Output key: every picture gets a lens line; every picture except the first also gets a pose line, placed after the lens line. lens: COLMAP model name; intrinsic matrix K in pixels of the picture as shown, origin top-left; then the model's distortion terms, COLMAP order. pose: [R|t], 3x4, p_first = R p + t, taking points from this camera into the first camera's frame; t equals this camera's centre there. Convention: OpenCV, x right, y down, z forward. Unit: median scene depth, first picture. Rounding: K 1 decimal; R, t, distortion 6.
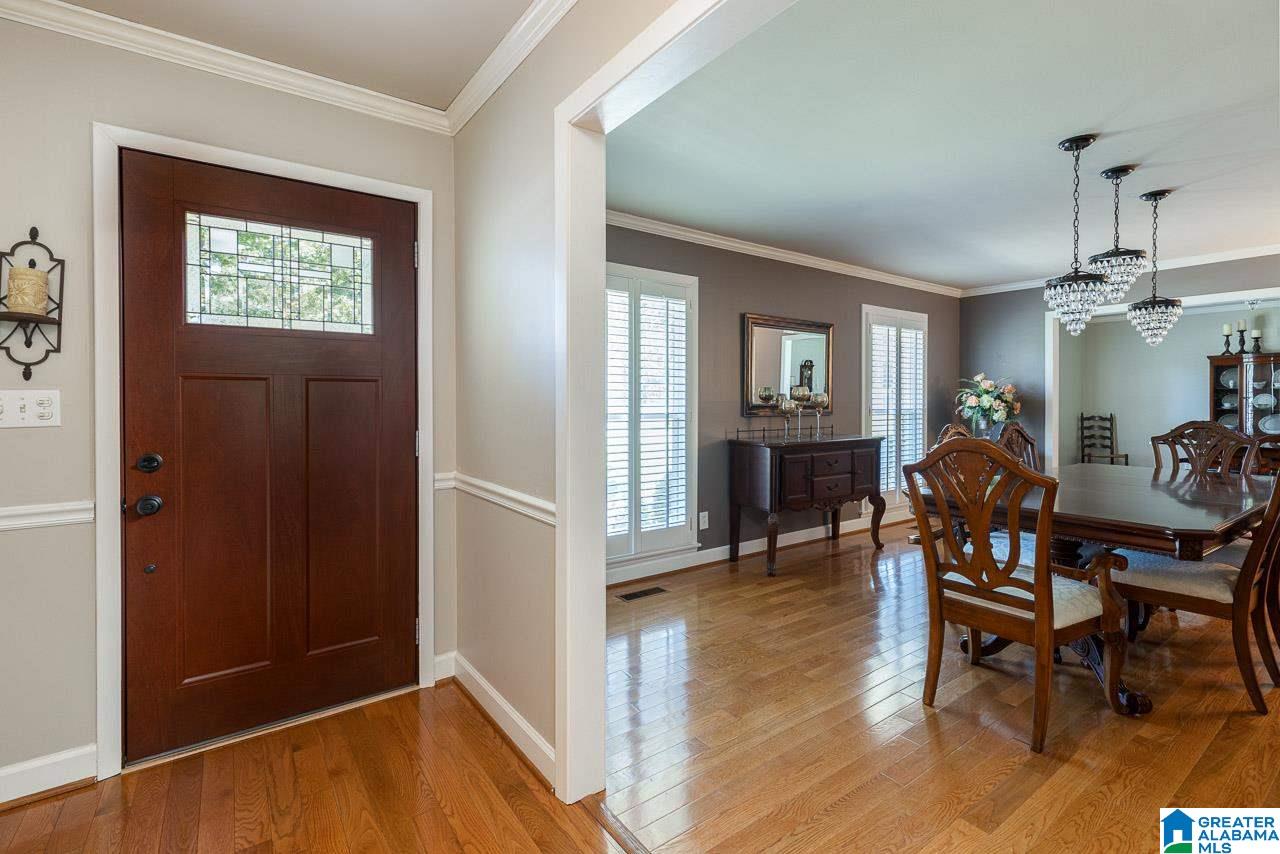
lens RADIAL K [[583.5, 0, 673.3], [0, 583.5, 405.2], [0, 0, 1]] dist [0.005592, -0.000463]
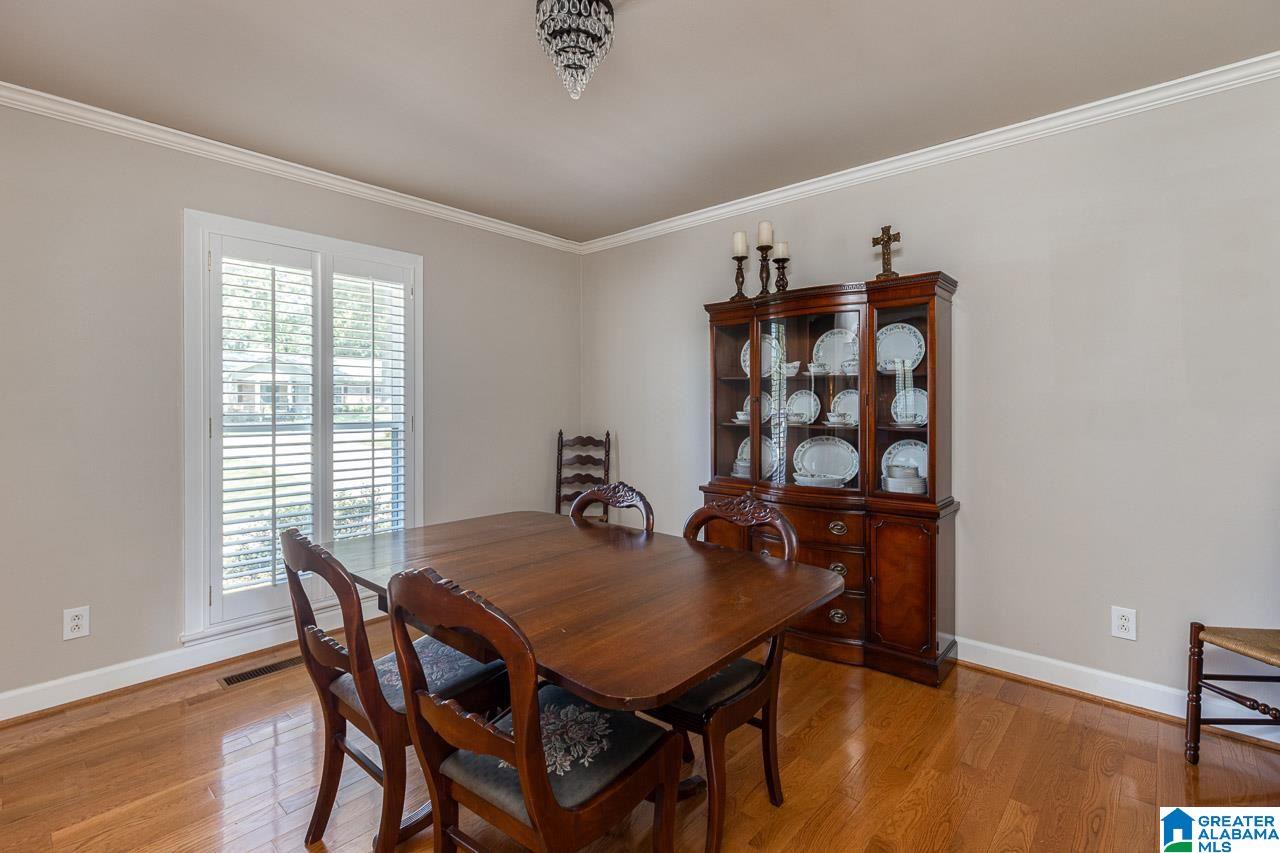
lens RADIAL K [[583.5, 0, 631.5], [0, 583.5, 412.9], [0, 0, 1]] dist [0.005592, -0.000463]
pose [[0.983190, -0.007093, 0.182446, 0.874020], [0.006059, 0.999962, 0.006220, -0.007064], [-0.182483, -0.005010, 0.983196, 0.649612]]
